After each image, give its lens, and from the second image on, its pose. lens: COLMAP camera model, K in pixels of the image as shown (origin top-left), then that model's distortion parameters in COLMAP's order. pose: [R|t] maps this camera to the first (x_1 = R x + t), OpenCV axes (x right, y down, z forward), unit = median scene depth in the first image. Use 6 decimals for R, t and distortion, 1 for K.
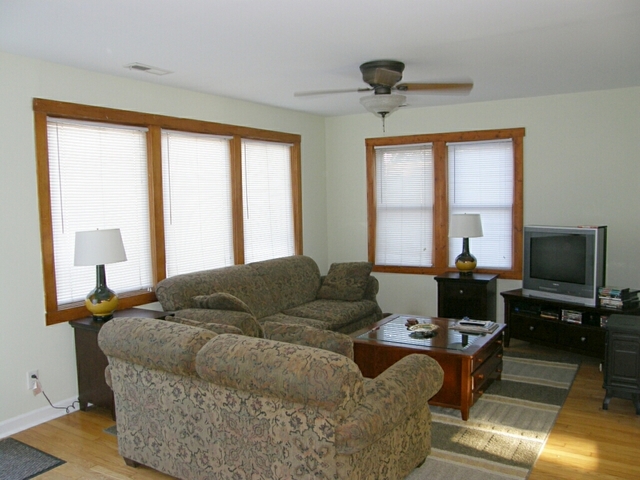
lens RADIAL K [[569.7, 0, 322.3], [0, 569.7, 250.4], [0, 0, 1]] dist [-0.158201, 0.134332]
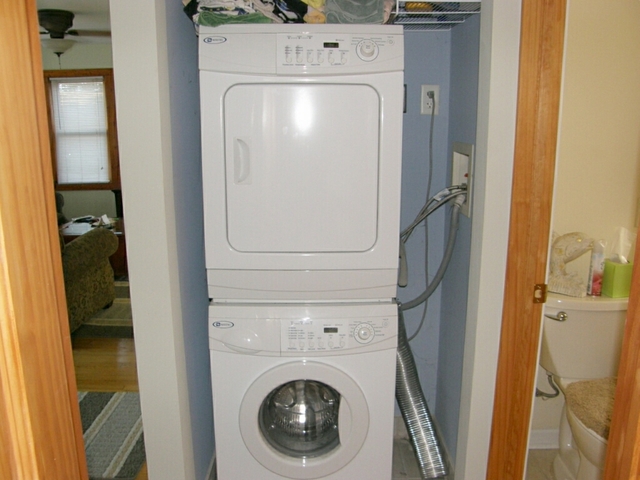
lens RADIAL K [[569.7, 0, 322.3], [0, 569.7, 250.4], [0, 0, 1]] dist [-0.158201, 0.134332]
pose [[0.854614, -0.102065, 0.509134, -0.045096], [0.041479, 0.990777, 0.128994, 0.050383], [-0.517604, -0.089122, 0.850966, -0.313037]]
